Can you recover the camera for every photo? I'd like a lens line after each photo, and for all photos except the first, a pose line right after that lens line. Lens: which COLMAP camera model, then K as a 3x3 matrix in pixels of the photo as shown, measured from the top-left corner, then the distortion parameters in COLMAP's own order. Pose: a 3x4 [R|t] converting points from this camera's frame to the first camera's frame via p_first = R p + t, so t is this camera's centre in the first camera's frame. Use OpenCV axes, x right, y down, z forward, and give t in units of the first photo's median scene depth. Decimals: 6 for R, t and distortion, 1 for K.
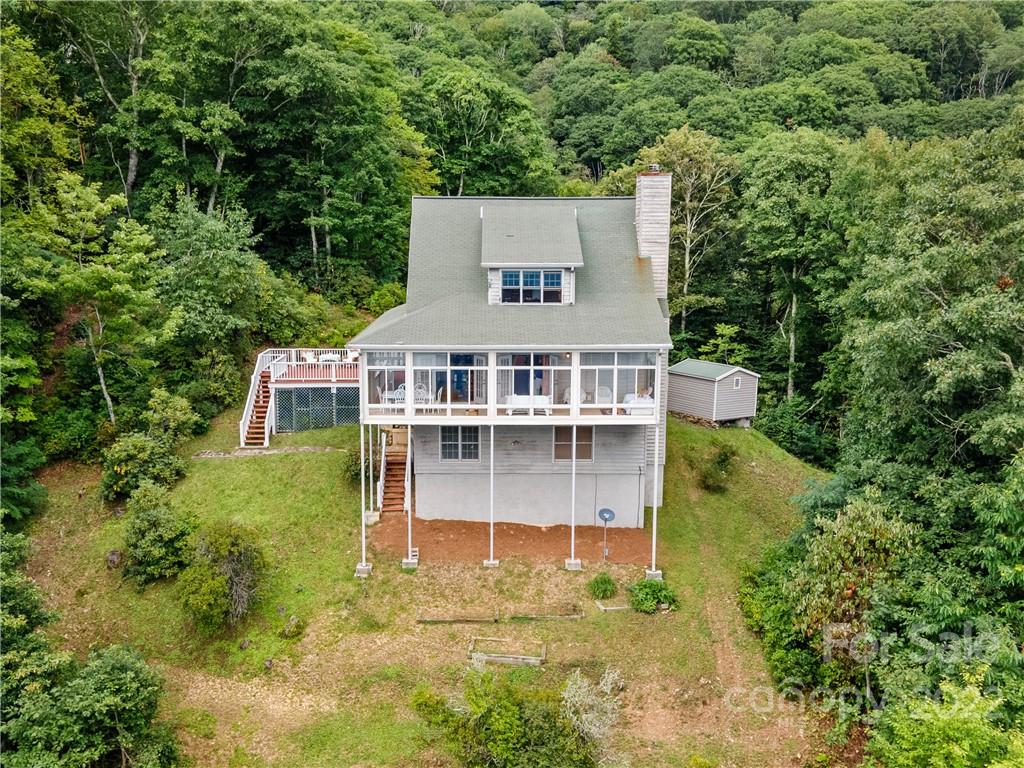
lens RADIAL K [[1020.8, 0, 535.1], [0, 1020.8, 385.6], [0, 0, 1]] dist [0.001884, 0.023201]
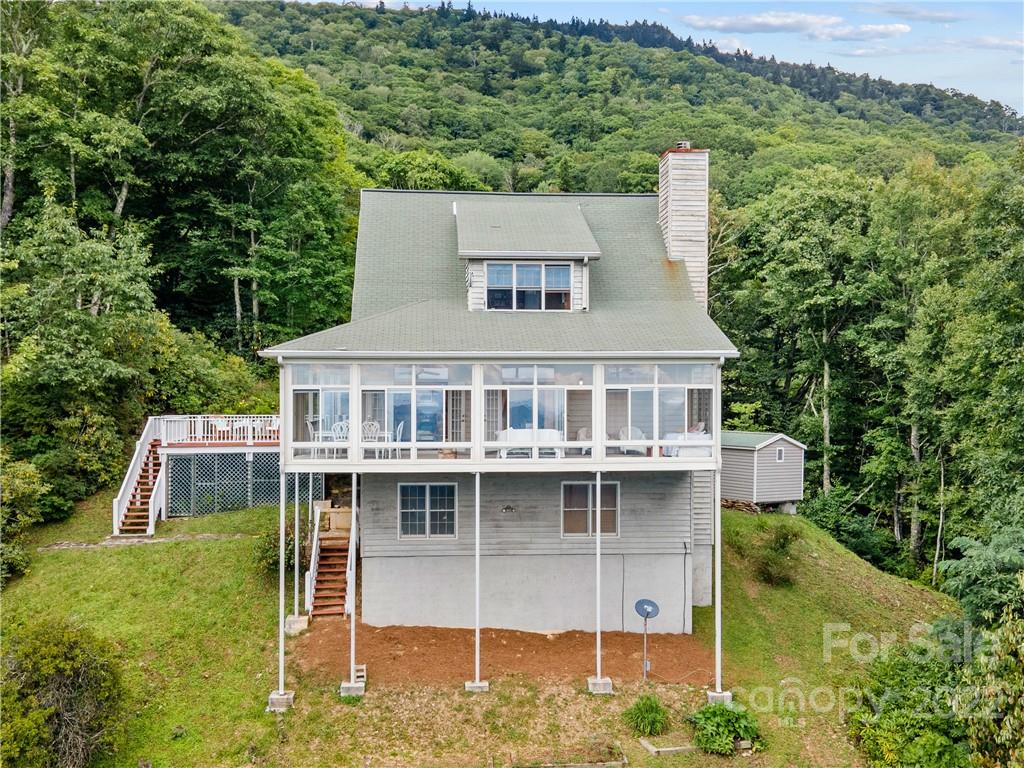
lens RADIAL K [[1020.8, 0, 535.1], [0, 1020.8, 385.6], [0, 0, 1]] dist [0.001884, 0.023201]
pose [[0.998534, -0.009632, 0.053259, -0.035094], [0.018000, 0.987123, -0.158948, 0.079803], [-0.051042, 0.159674, 0.985849, 0.286875]]
